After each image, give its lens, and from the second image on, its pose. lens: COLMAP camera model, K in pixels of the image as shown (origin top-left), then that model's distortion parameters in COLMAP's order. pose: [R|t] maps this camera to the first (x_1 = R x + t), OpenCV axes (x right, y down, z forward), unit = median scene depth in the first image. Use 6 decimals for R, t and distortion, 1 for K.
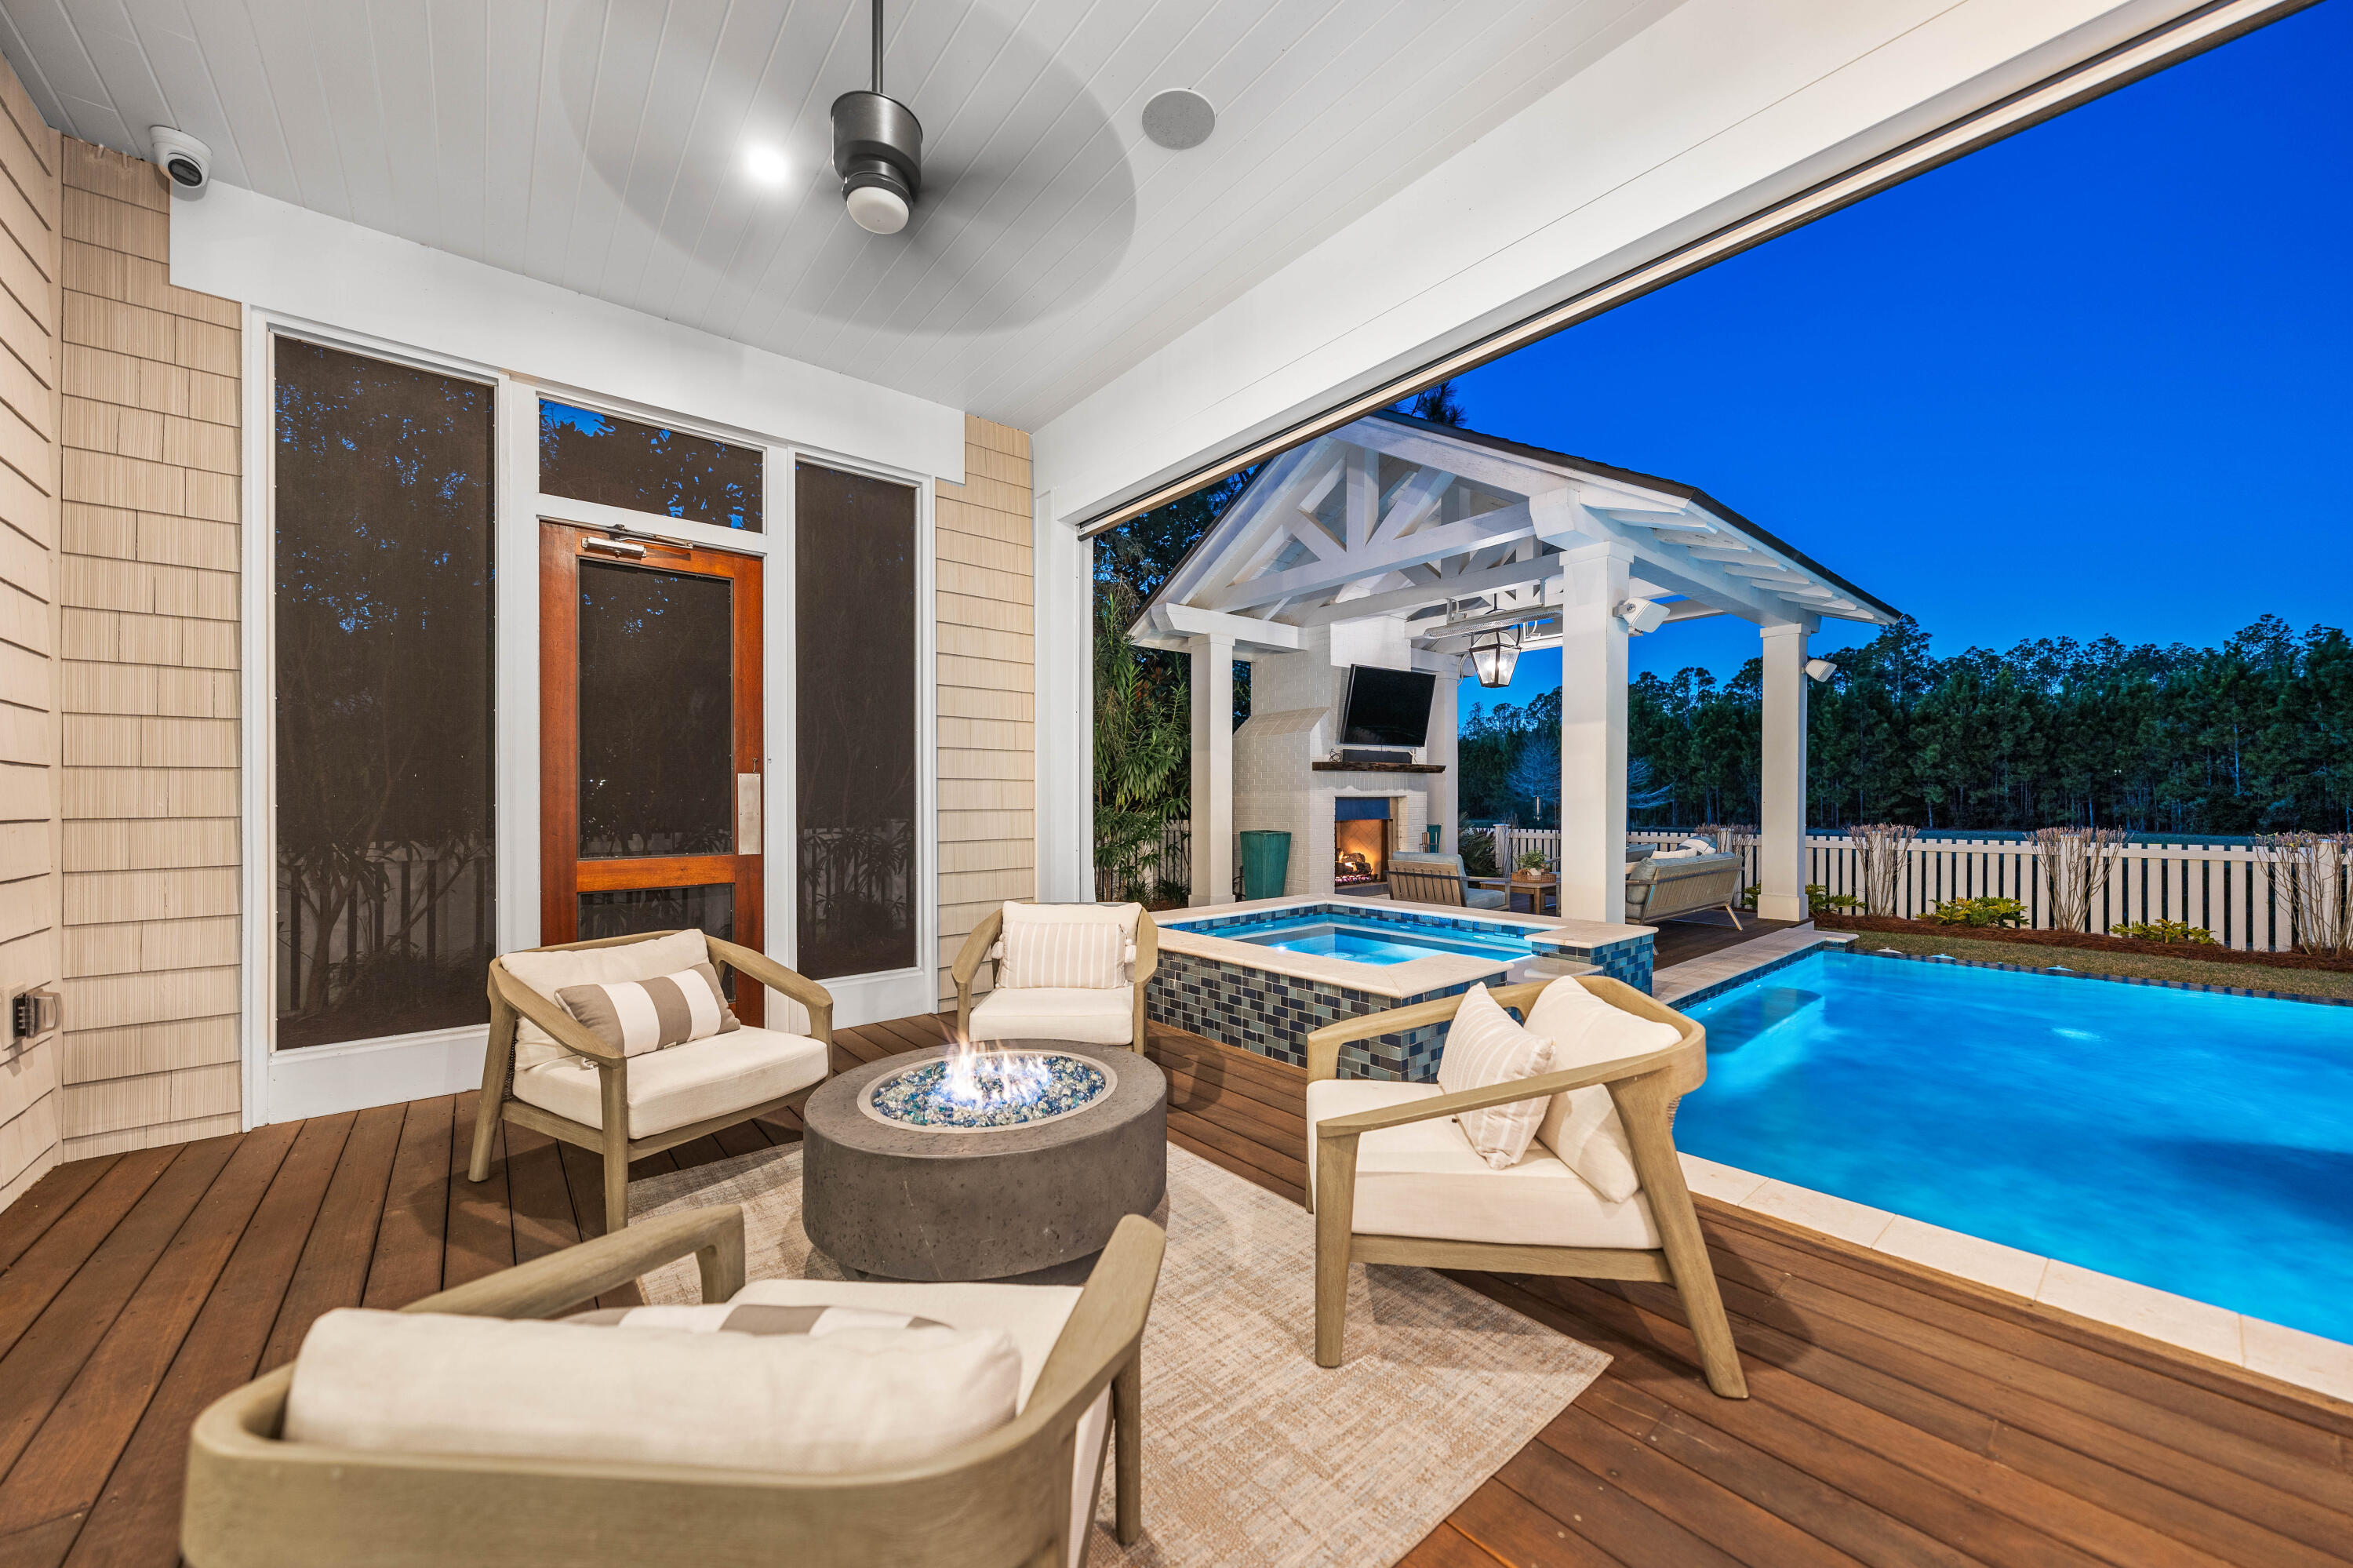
lens RADIAL K [[858.0, 0, 1185.3], [0, 858.0, 787.0], [0, 0, 1]] dist [0.003115, 0.000115]
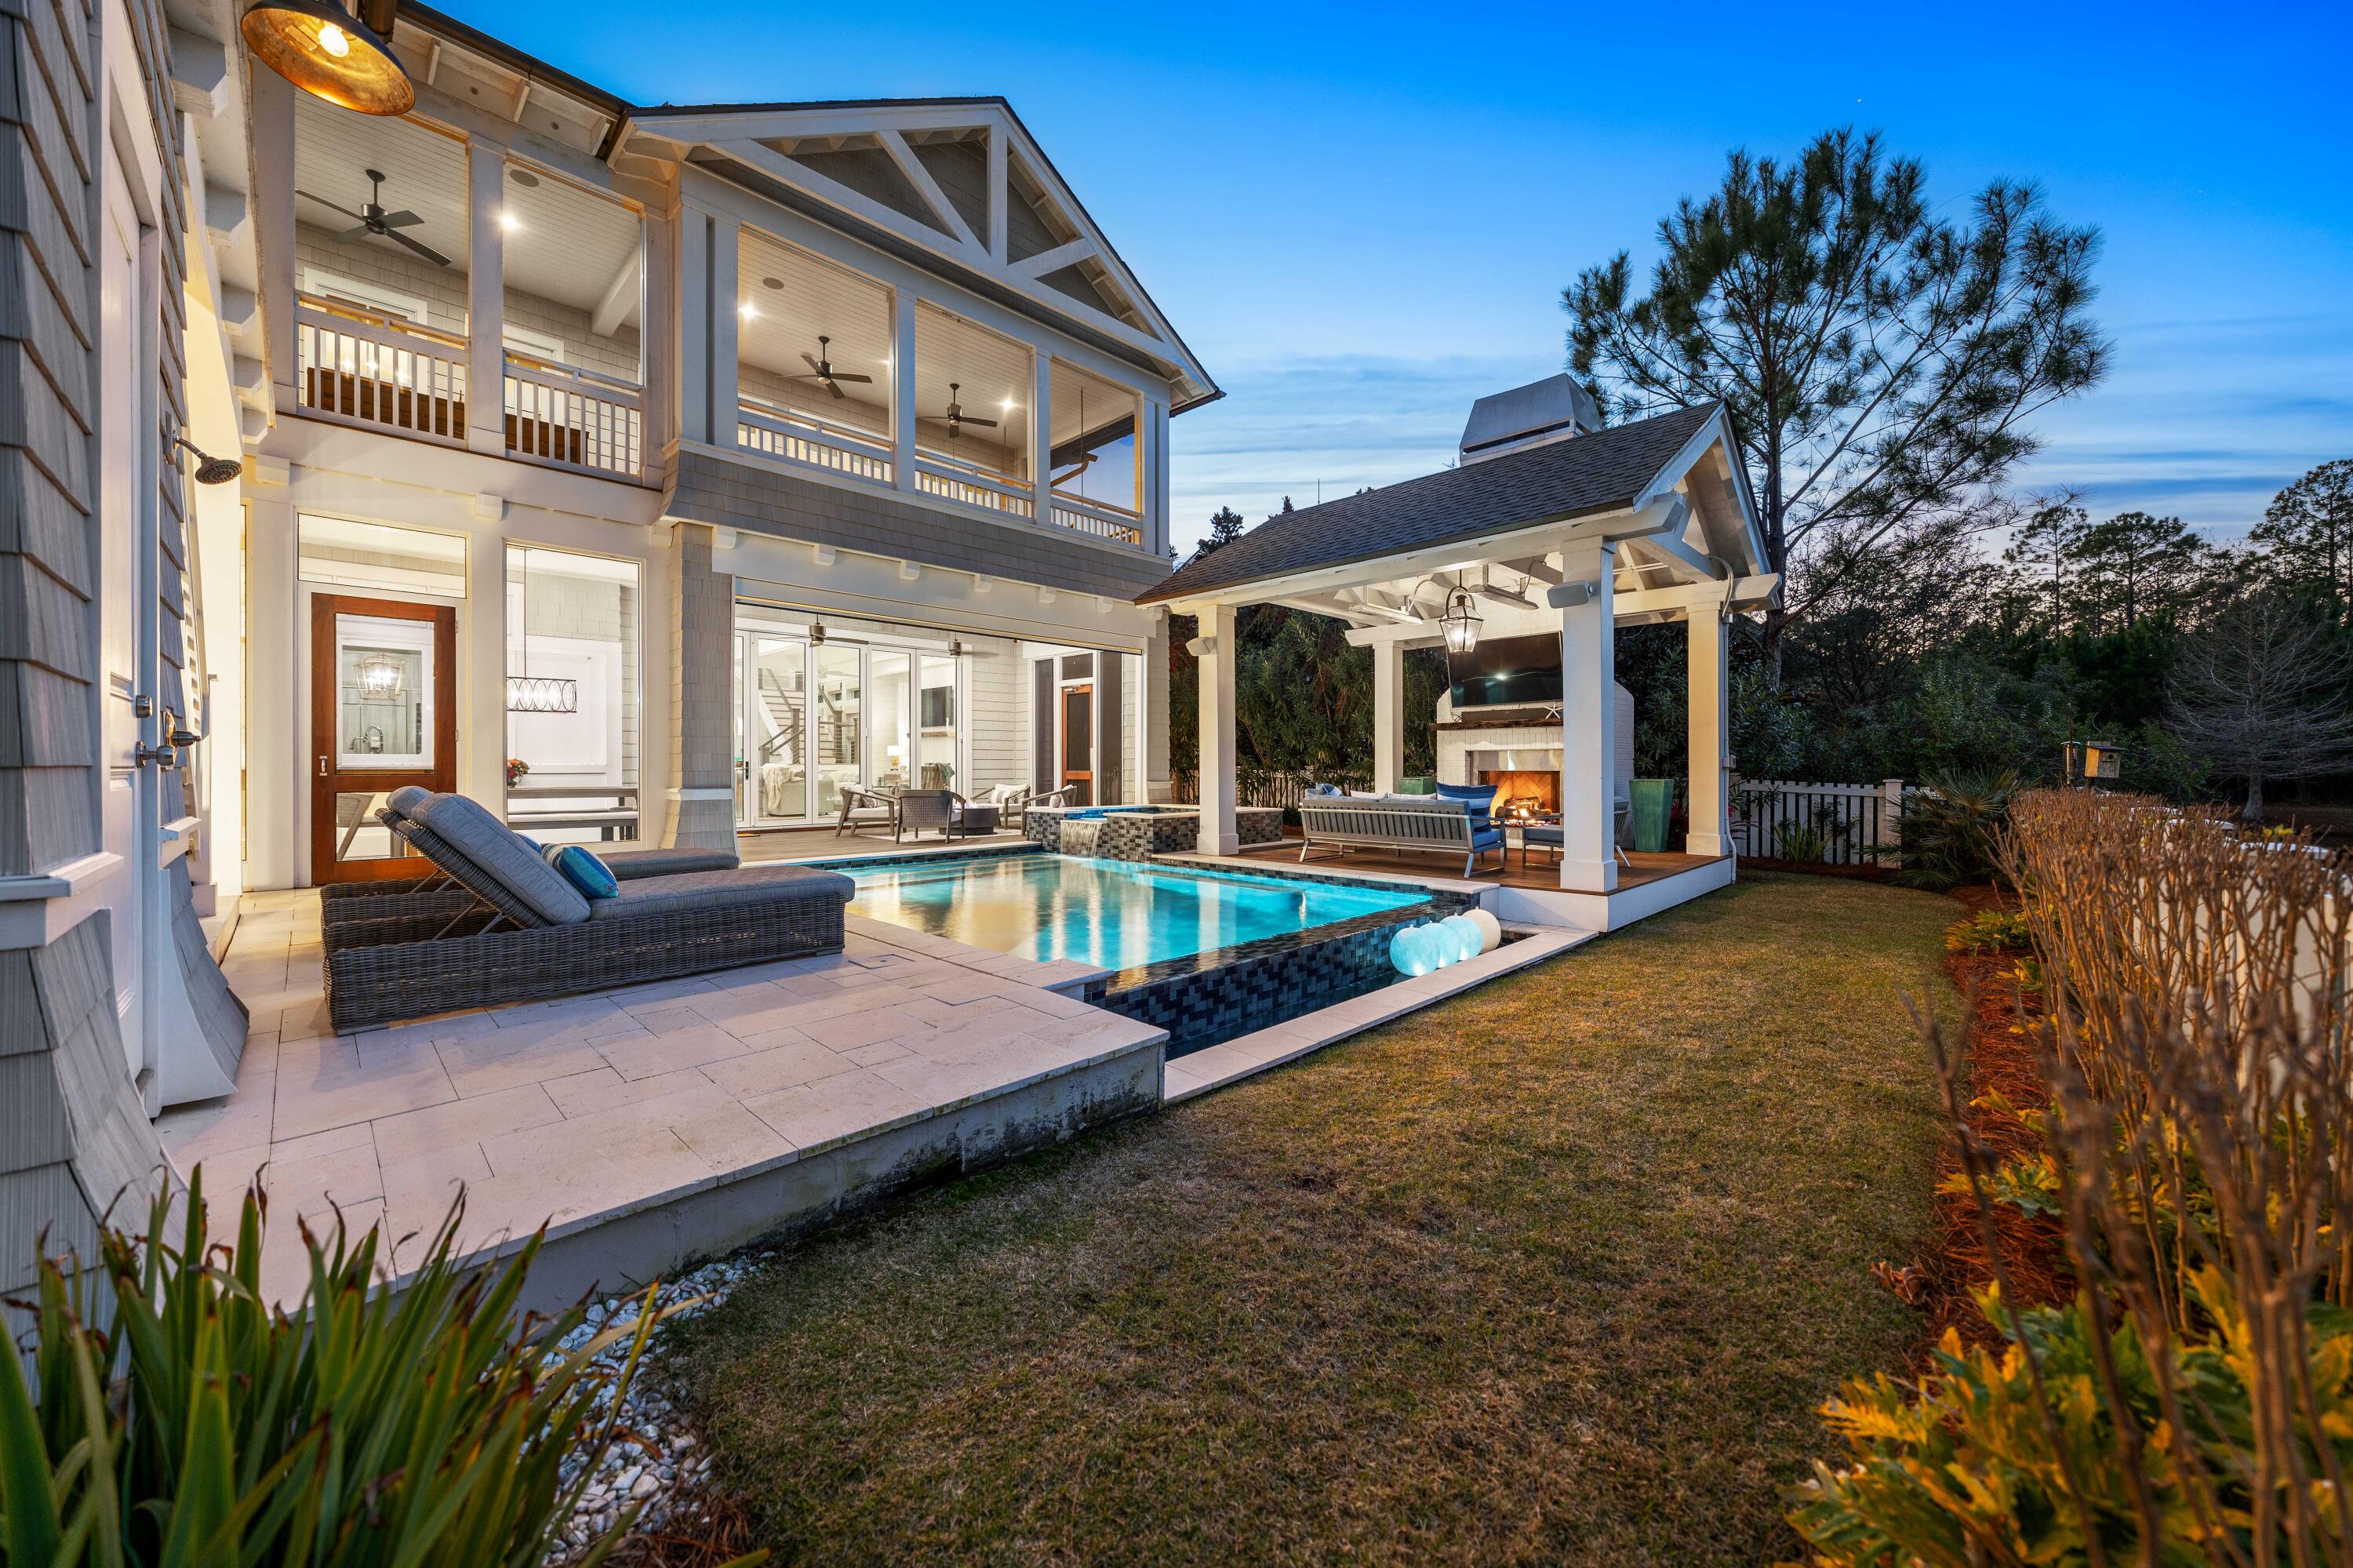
lens RADIAL K [[858.0, 0, 1176.4], [0, 858.0, 770.5], [0, 0, 1]] dist [0.003115, 0.000115]
pose [[0.092391, 0.004454, -0.995713, 0.204247], [0.014083, 0.999884, 0.005779, 0.004094], [0.995623, -0.014556, 0.092318, 0.071544]]
